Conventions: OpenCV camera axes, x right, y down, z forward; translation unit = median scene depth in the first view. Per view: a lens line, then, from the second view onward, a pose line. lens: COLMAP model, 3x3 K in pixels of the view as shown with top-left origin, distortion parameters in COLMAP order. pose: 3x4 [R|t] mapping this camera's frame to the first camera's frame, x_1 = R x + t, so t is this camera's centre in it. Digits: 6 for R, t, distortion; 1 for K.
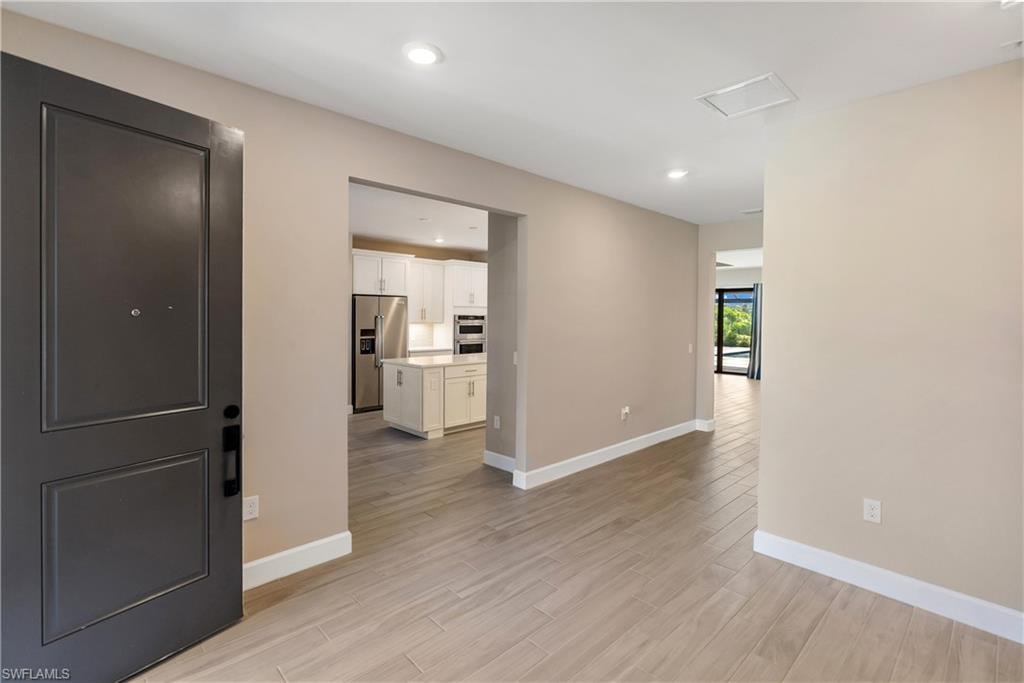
lens RADIAL K [[467.5, 0, 502.1], [0, 467.5, 317.0], [0, 0, 1]] dist [-0.012858, 0.003187]
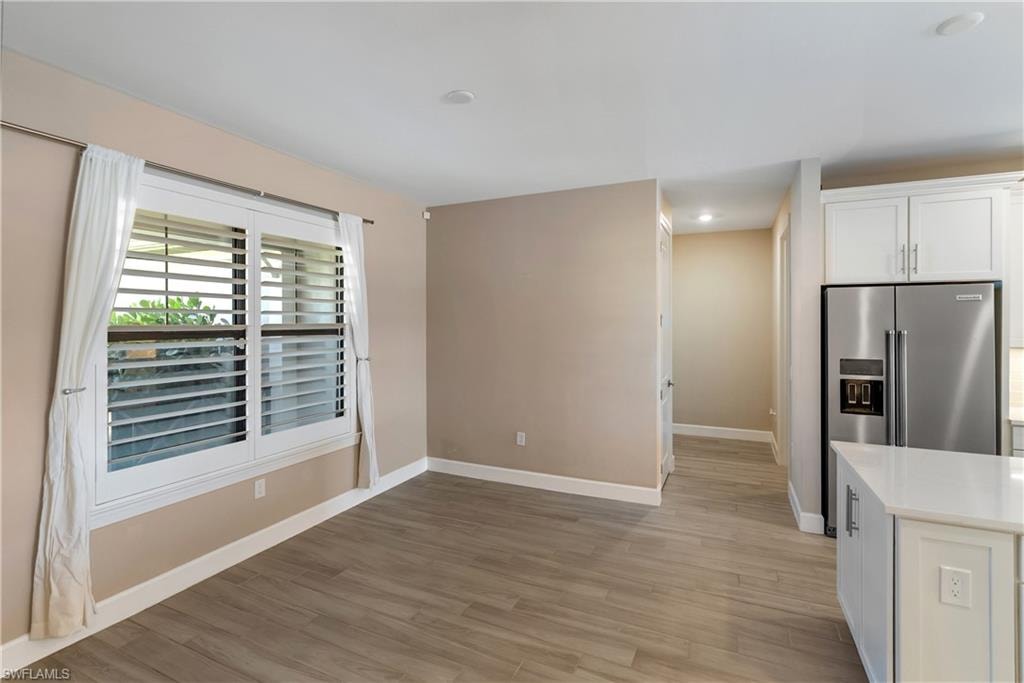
lens RADIAL K [[467.5, 0, 505.6], [0, 467.5, 315.0], [0, 0, 1]] dist [-0.012858, 0.003187]
pose [[0.360018, -0.020827, -0.932713, 0.009888], [-0.001640, 0.999735, -0.022957, -0.005874], [0.932944, 0.009795, 0.359889, 0.476321]]
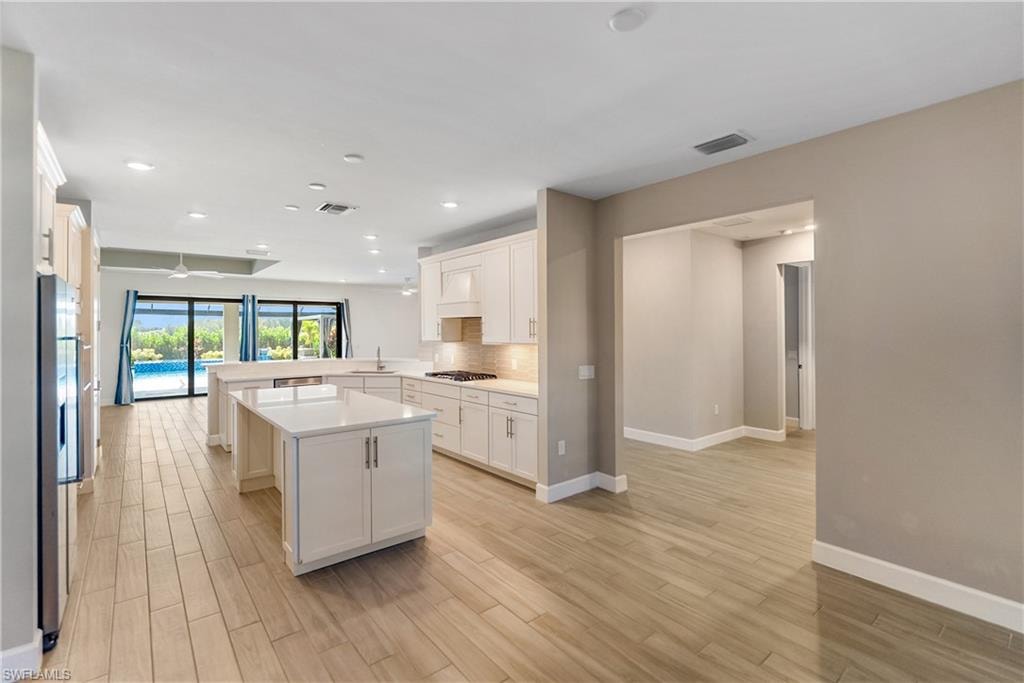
lens RADIAL K [[467.5, 0, 502.6], [0, 467.5, 333.1], [0, 0, 1]] dist [-0.012858, 0.003187]
pose [[0.091972, -0.017305, 0.995611, -0.536775], [0.009865, 0.999816, 0.016467, -0.007083], [-0.995713, 0.008307, 0.092126, 0.606885]]
